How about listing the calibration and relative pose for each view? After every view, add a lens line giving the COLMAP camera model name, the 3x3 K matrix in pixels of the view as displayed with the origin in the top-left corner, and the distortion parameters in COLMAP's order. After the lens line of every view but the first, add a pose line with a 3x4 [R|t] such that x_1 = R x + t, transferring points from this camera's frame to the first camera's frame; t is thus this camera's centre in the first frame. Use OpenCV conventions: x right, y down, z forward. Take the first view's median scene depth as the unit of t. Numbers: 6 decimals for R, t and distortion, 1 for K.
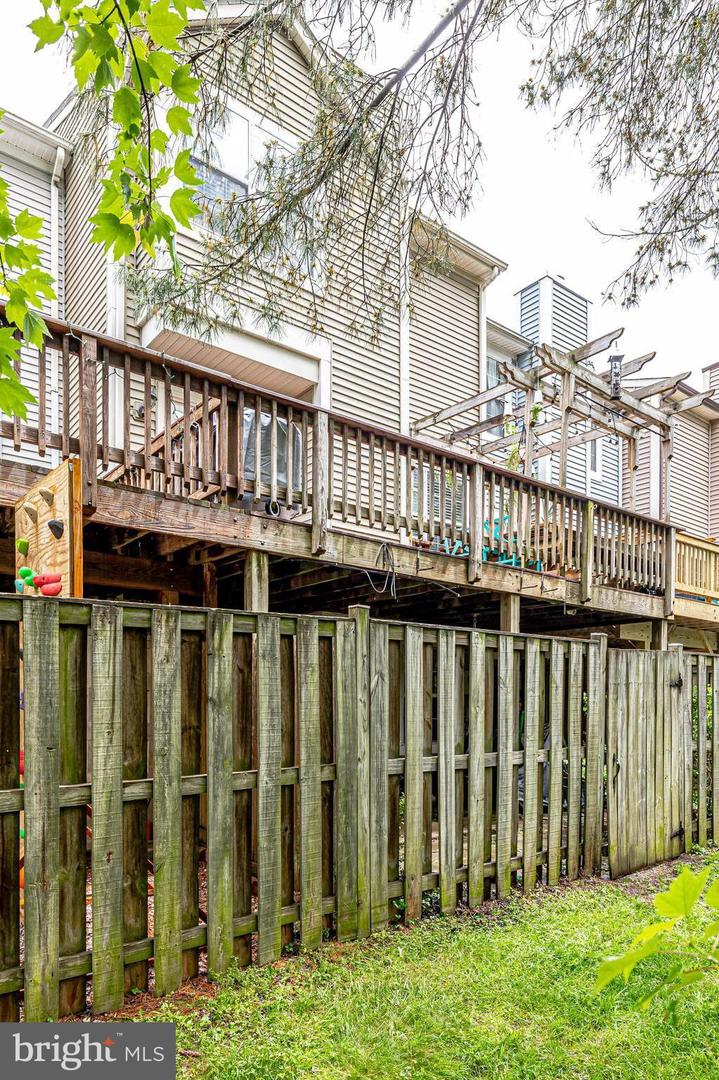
lens RADIAL K [[689.9, 0, 359.5], [0, 689.9, 540.0], [0, 0, 1]] dist [0.001920, 0.000546]
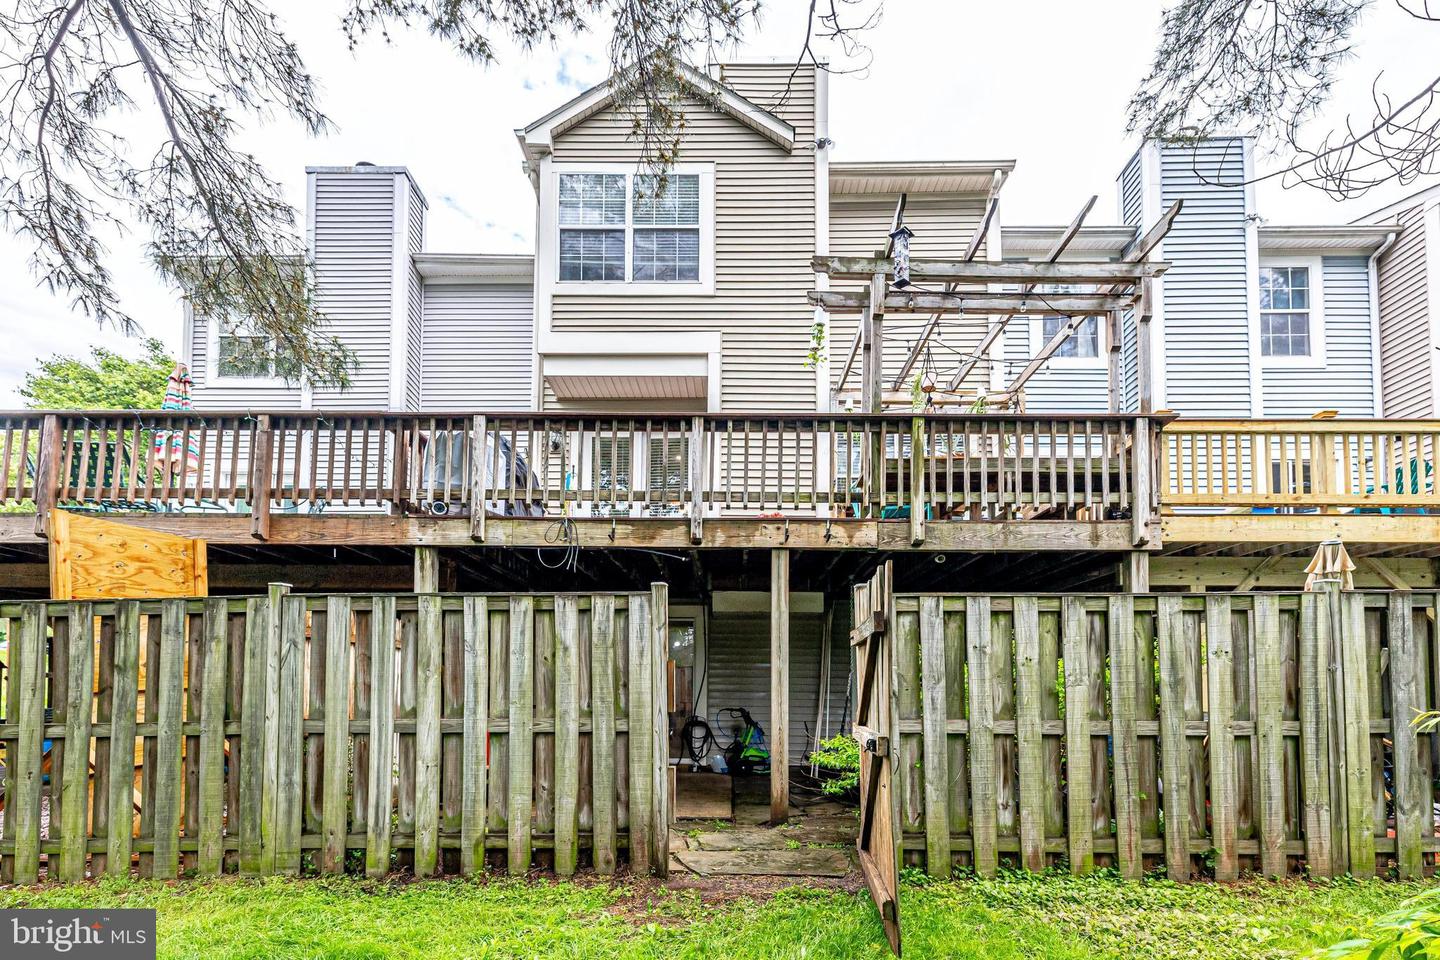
lens RADIAL K [[627.0, 0, 738.0], [0, 627.0, 528.8], [0, 0, 1]] dist [0.001251, -0.000037]
pose [[0.783891, -0.165234, -0.598508, 1.147193], [0.149581, 0.985805, -0.076246, 0.185131], [0.602611, -0.029757, 0.797480, 0.585632]]
